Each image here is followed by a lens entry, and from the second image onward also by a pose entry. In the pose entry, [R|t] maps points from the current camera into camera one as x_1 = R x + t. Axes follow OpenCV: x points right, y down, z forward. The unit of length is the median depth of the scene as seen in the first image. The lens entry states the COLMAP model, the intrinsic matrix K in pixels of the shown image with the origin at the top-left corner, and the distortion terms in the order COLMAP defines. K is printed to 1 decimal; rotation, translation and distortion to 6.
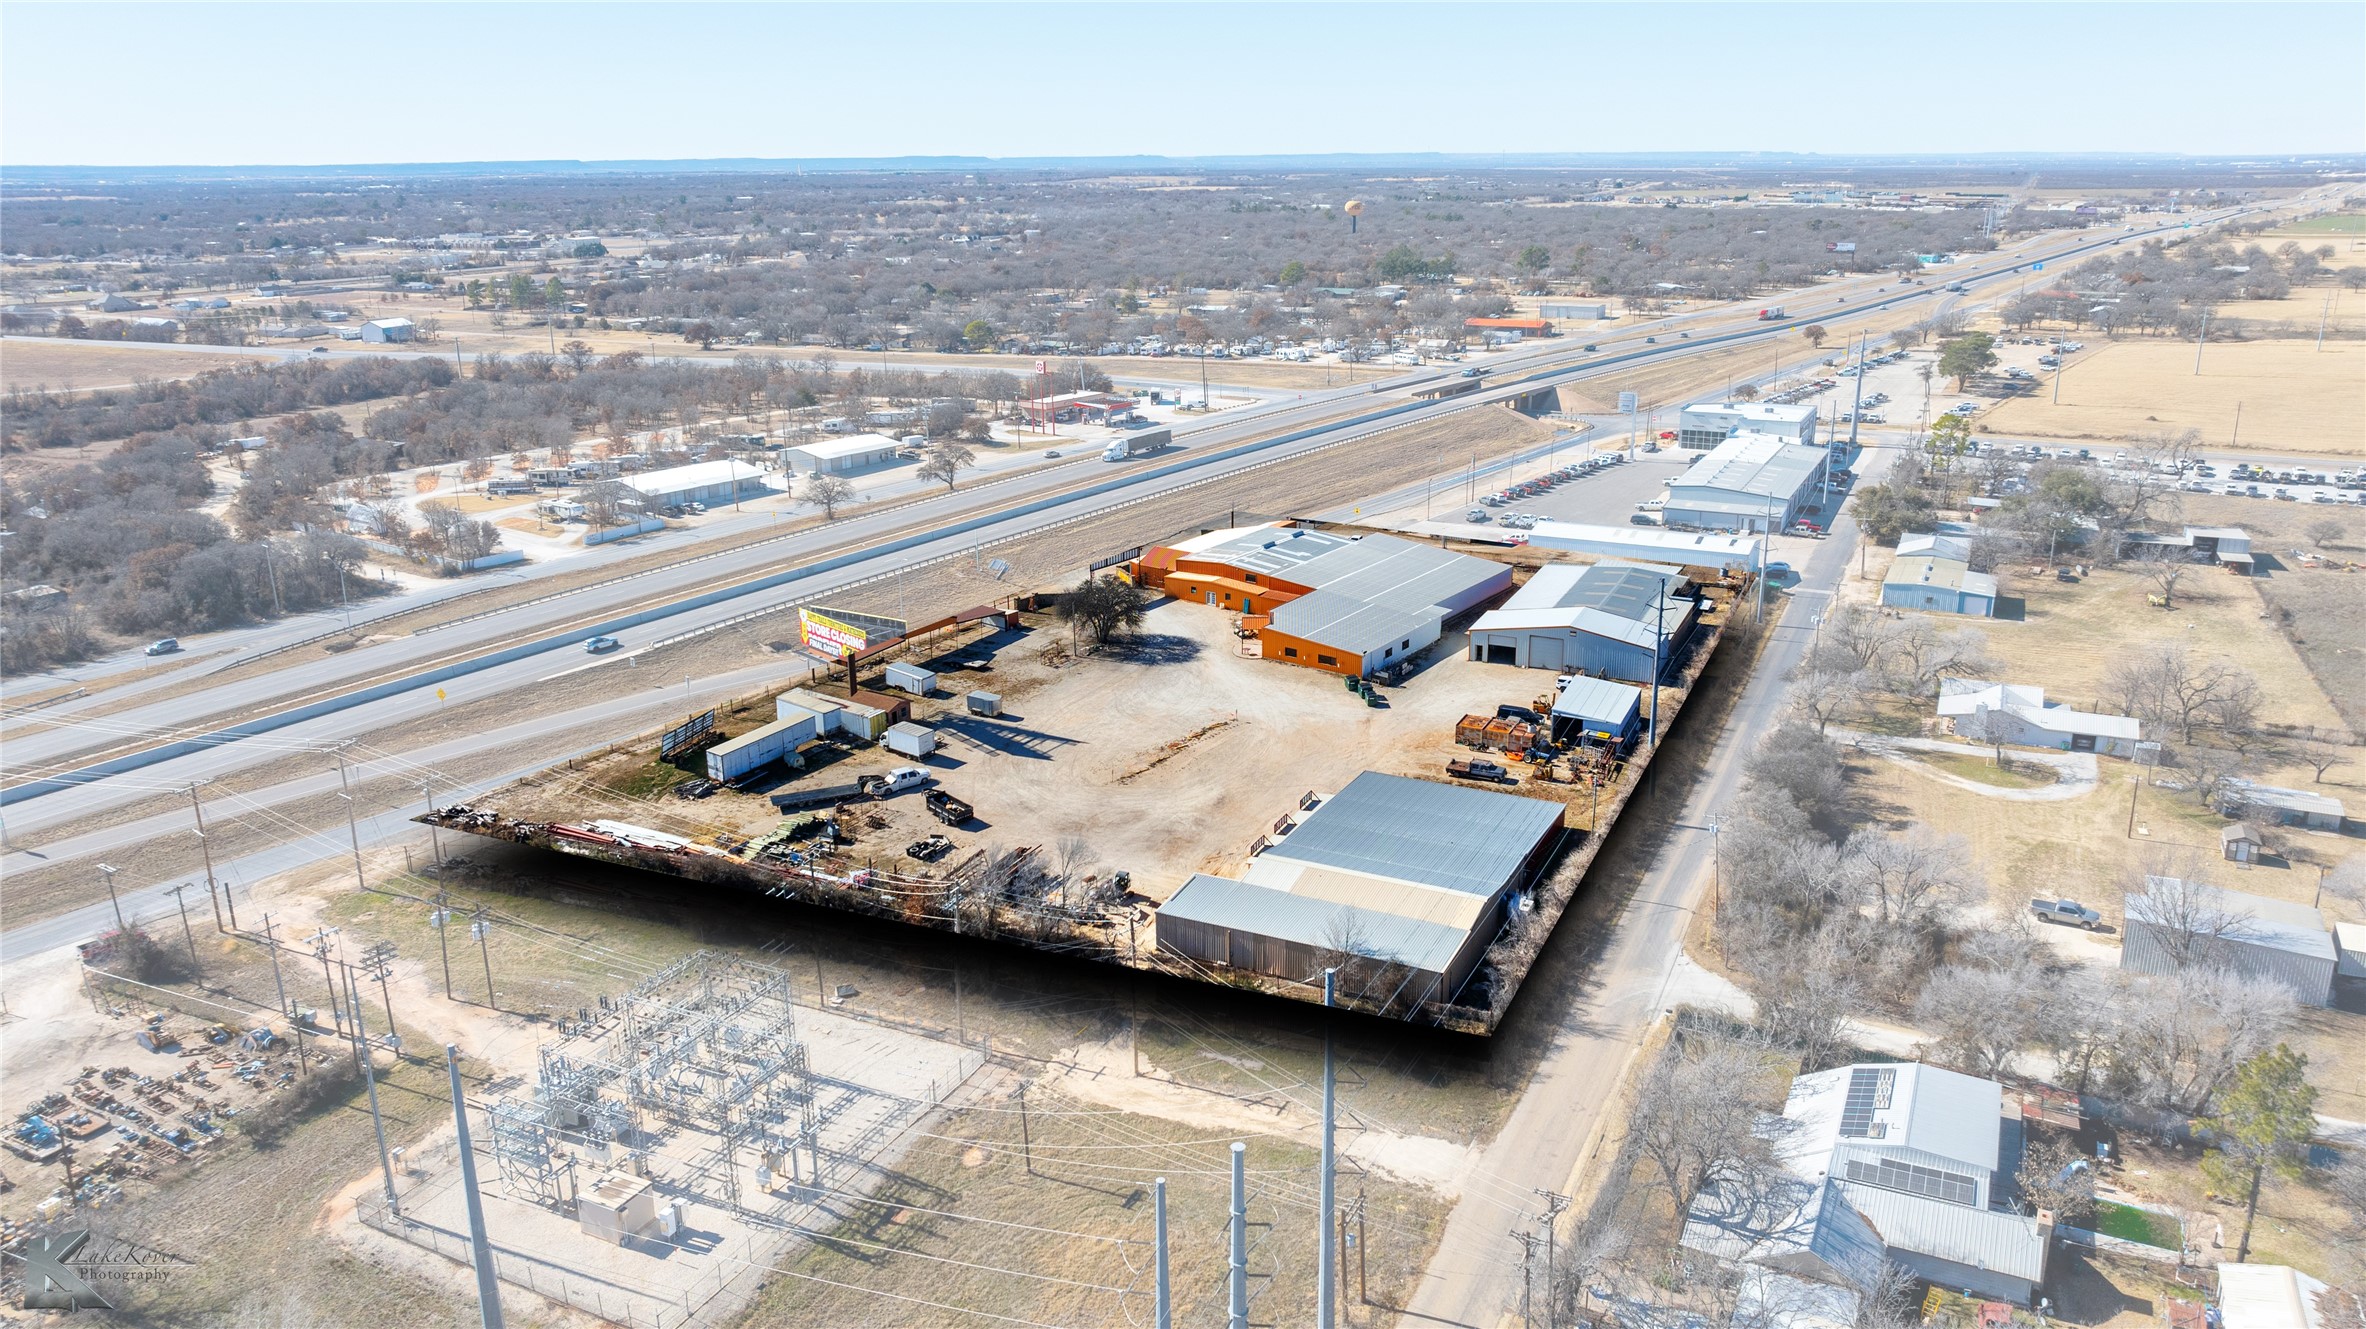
lens RADIAL K [[1685.5, 0, 1196.5], [0, 1685.5, 657.4], [0, 0, 1]] dist [-0.010774, -0.005525]
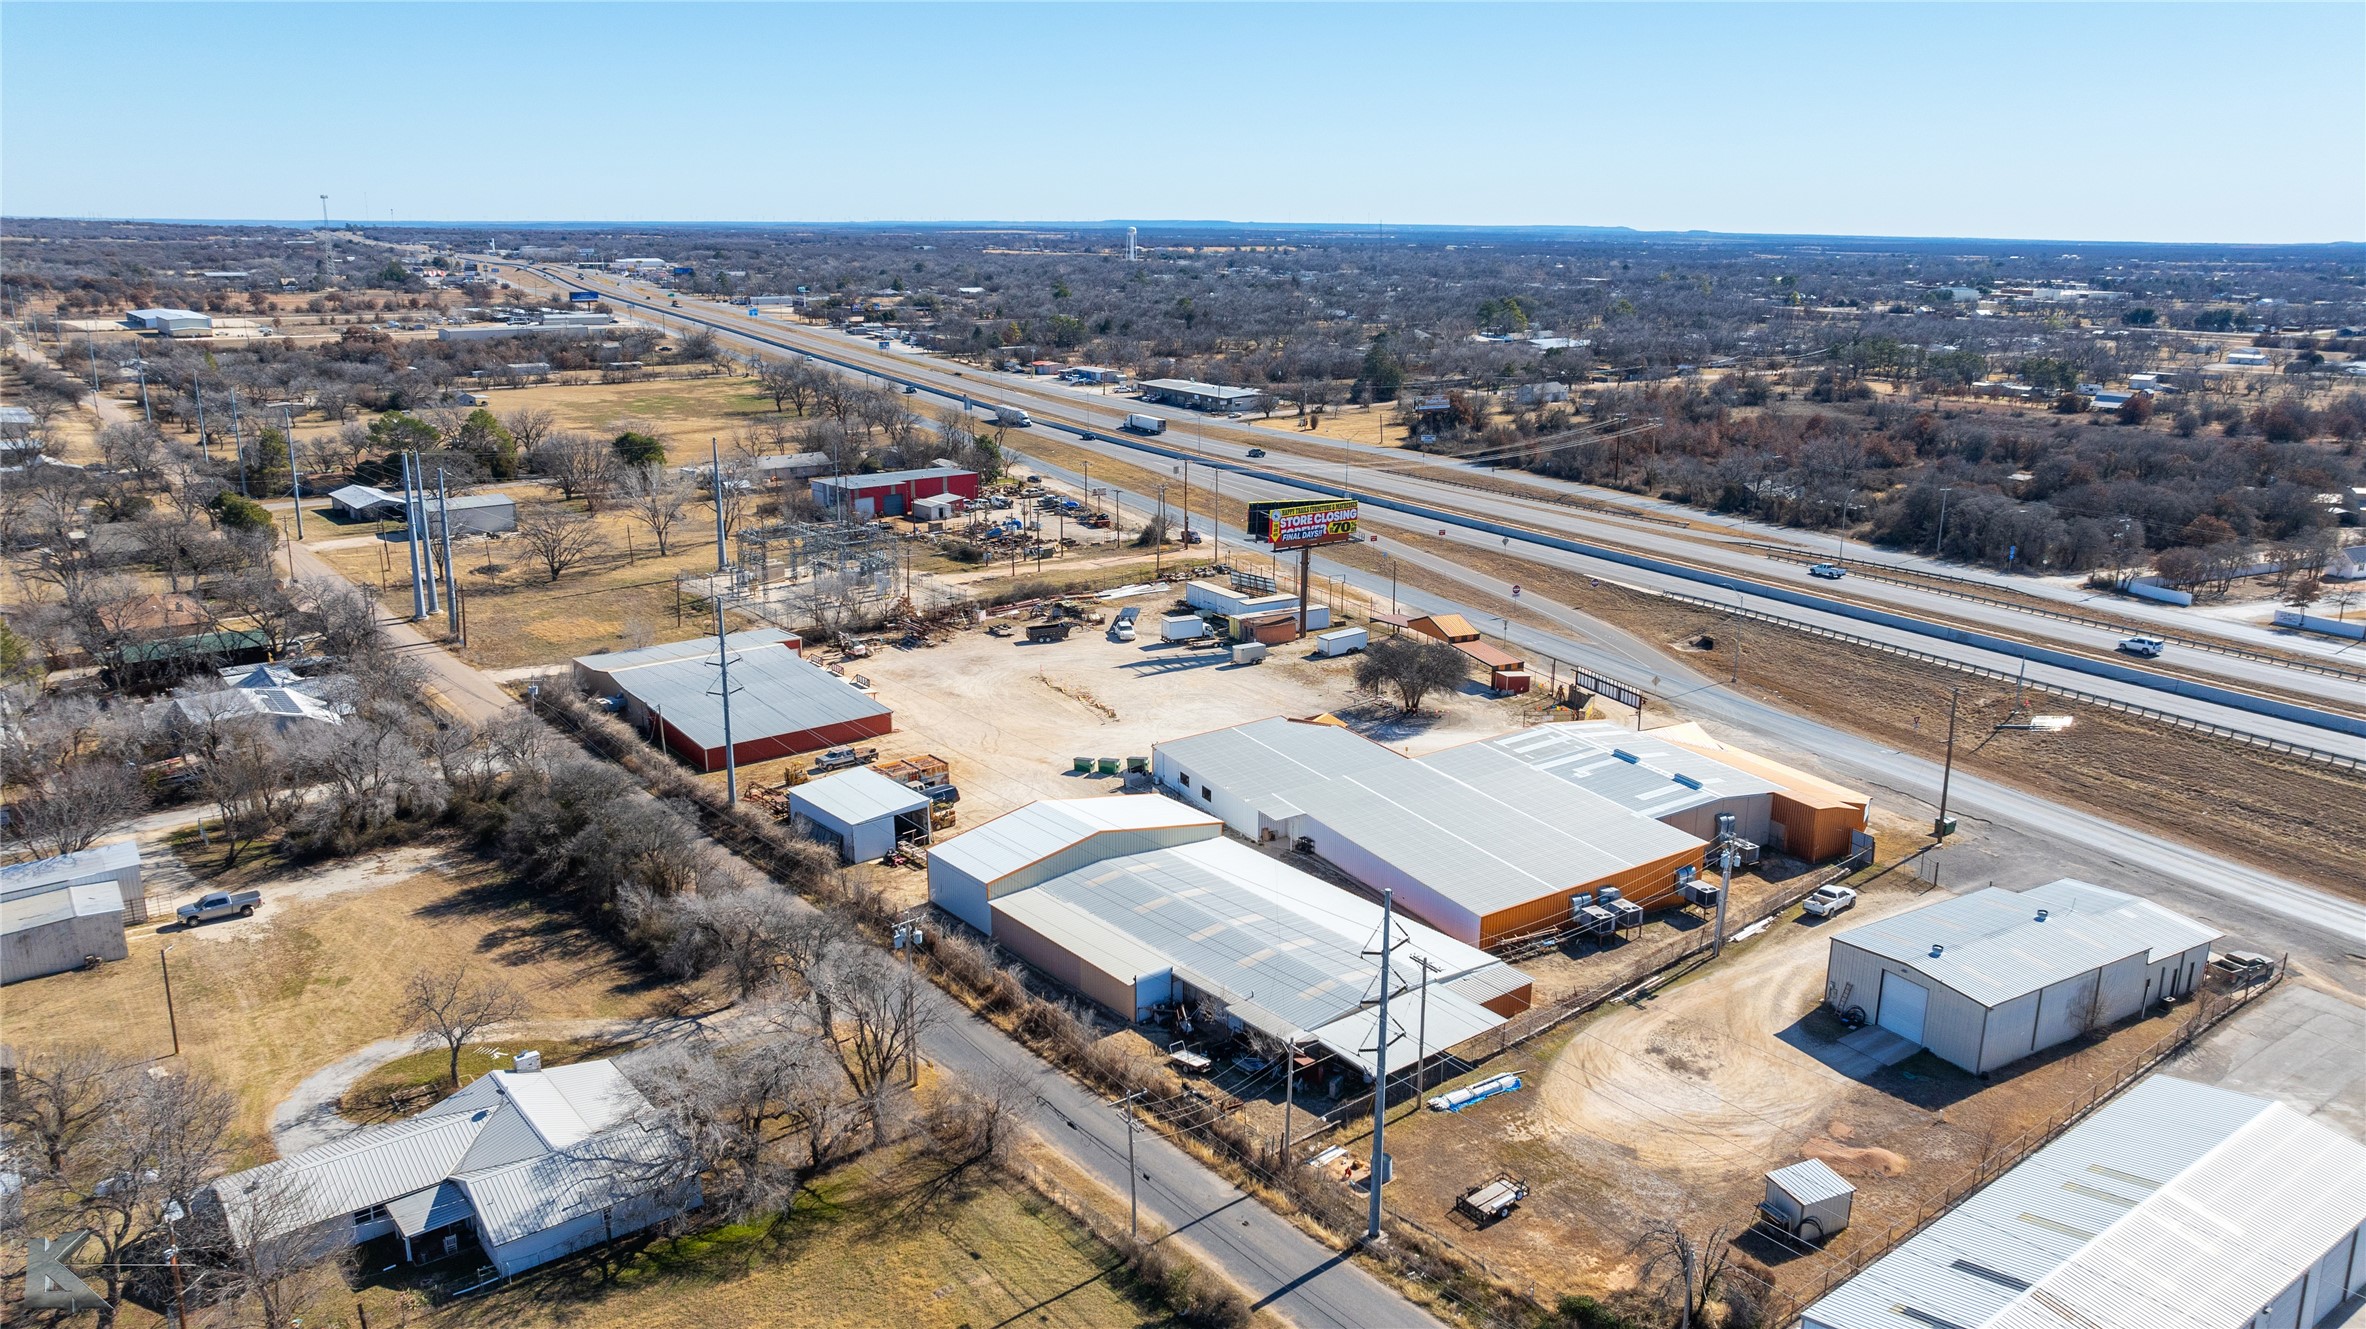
lens RADIAL K [[1685.5, 0, 1196.5], [0, 1685.5, 657.4], [0, 0, 1]] dist [-0.010774, -0.005525]
pose [[-0.417006, 0.245469, -0.875129, 0.845071], [-0.292785, 0.875238, 0.385014, -0.381558], [0.860455, 0.416778, -0.293109, 1.328080]]
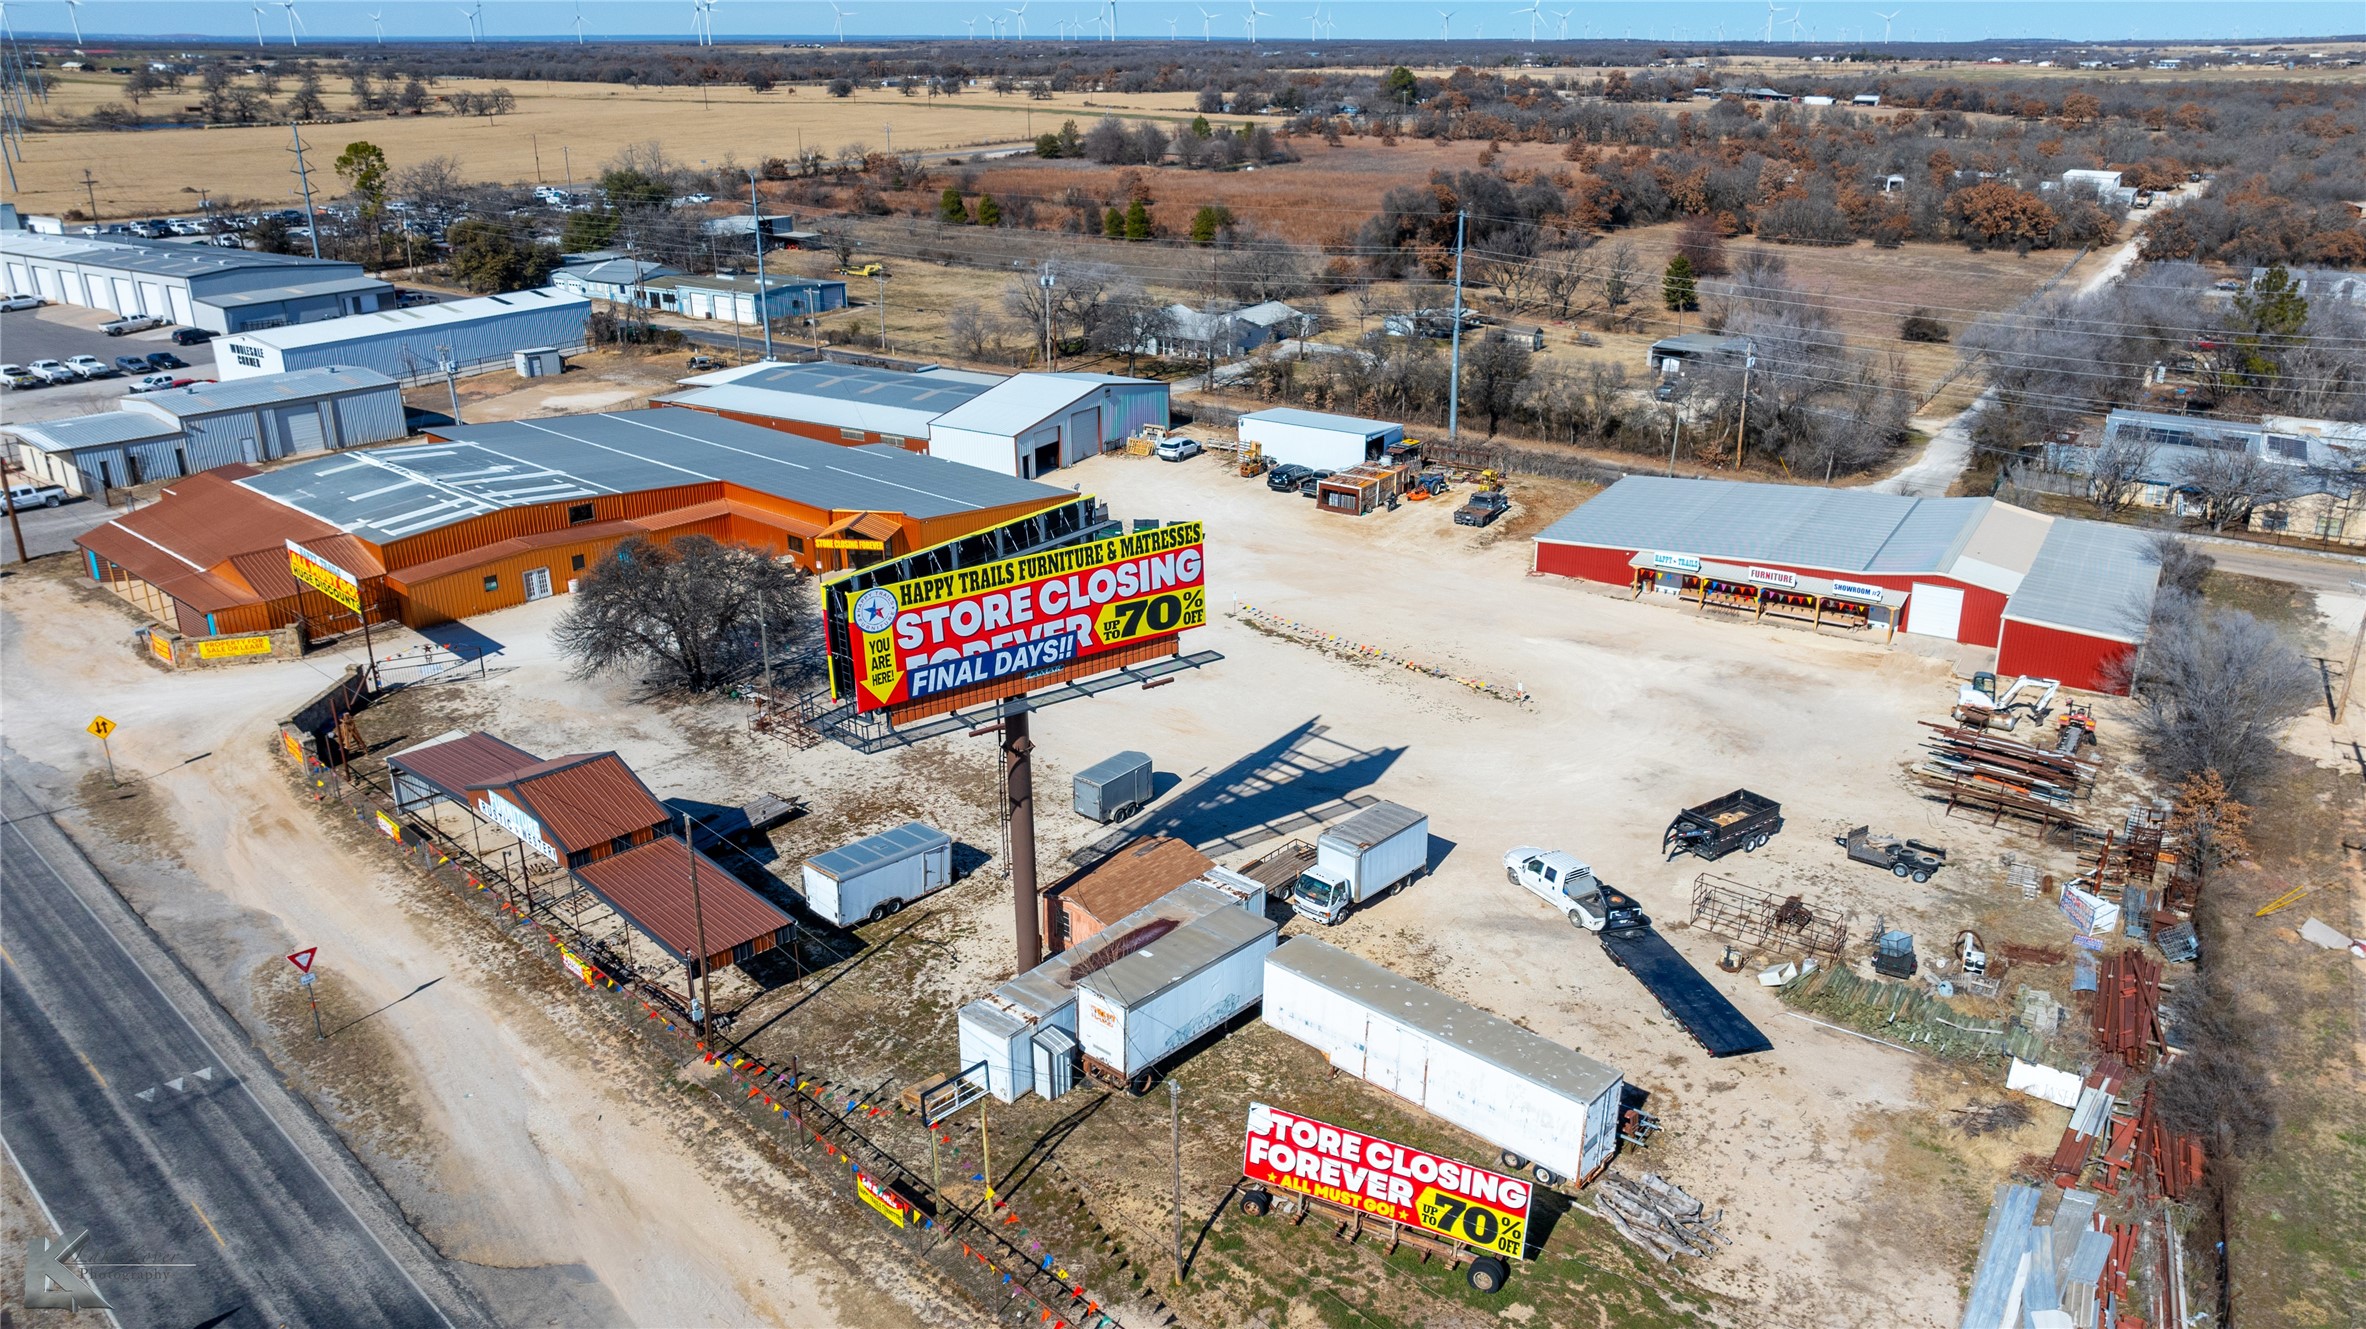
lens RADIAL K [[1690.1, 0, 1264.2], [0, 1690.1, 660.2], [0, 0, 1]] dist [-0.012793, 0.000382]
pose [[0.066831, -0.333897, 0.940237, -0.516496], [0.307515, 0.903364, 0.298944, -0.114560], [-0.949193, 0.269158, 0.163051, 0.920811]]
